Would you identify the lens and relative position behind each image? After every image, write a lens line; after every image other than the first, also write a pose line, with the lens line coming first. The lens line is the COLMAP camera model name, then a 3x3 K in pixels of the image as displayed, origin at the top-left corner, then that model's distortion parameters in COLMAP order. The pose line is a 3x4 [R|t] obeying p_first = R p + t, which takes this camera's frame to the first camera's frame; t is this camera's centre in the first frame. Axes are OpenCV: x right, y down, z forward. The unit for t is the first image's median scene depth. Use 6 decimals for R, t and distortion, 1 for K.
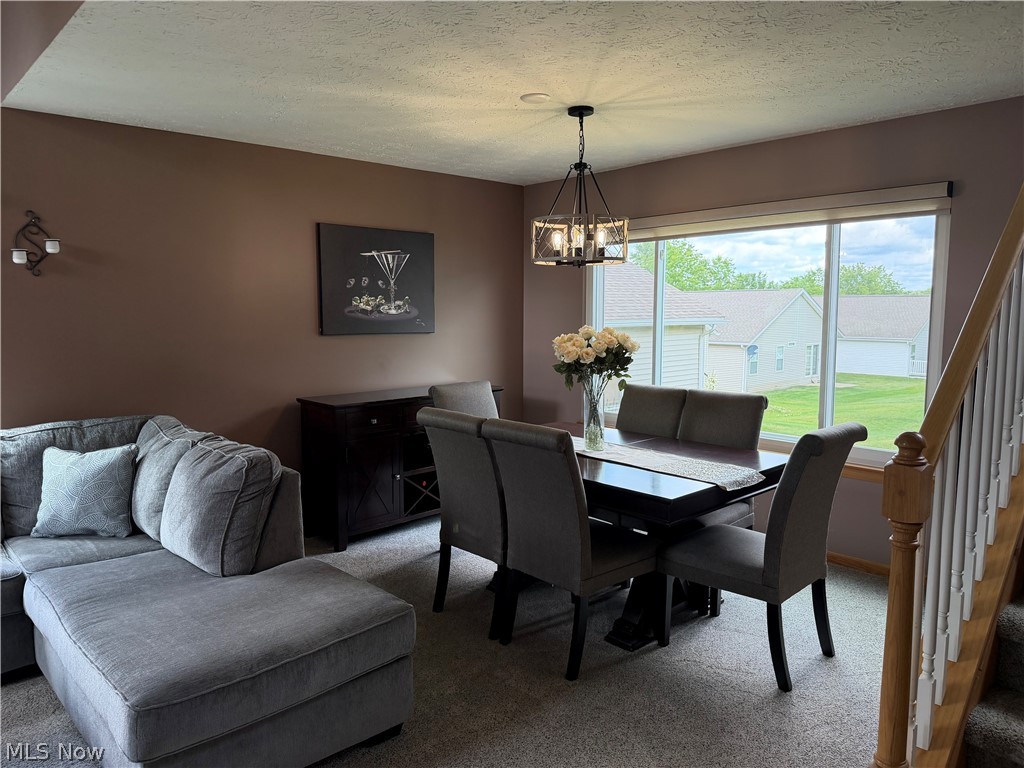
lens RADIAL K [[713.2, 0, 505.0], [0, 713.2, 385.5], [0, 0, 1]] dist [0.090862, -0.125910]
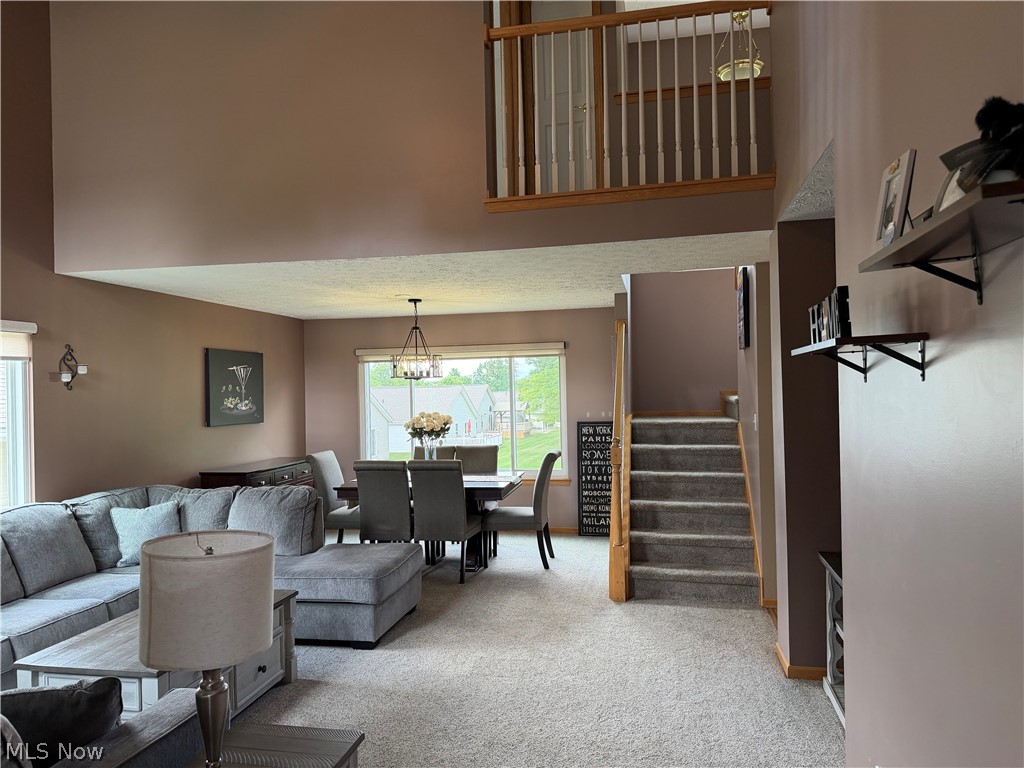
lens RADIAL K [[713.2, 0, 505.0], [0, 713.2, 385.5], [0, 0, 1]] dist [0.090862, -0.125910]
pose [[0.810374, -0.010533, 0.585818, -0.590193], [0.083463, 0.991717, -0.097625, 0.034840], [-0.579938, 0.128007, 0.804541, -0.460072]]
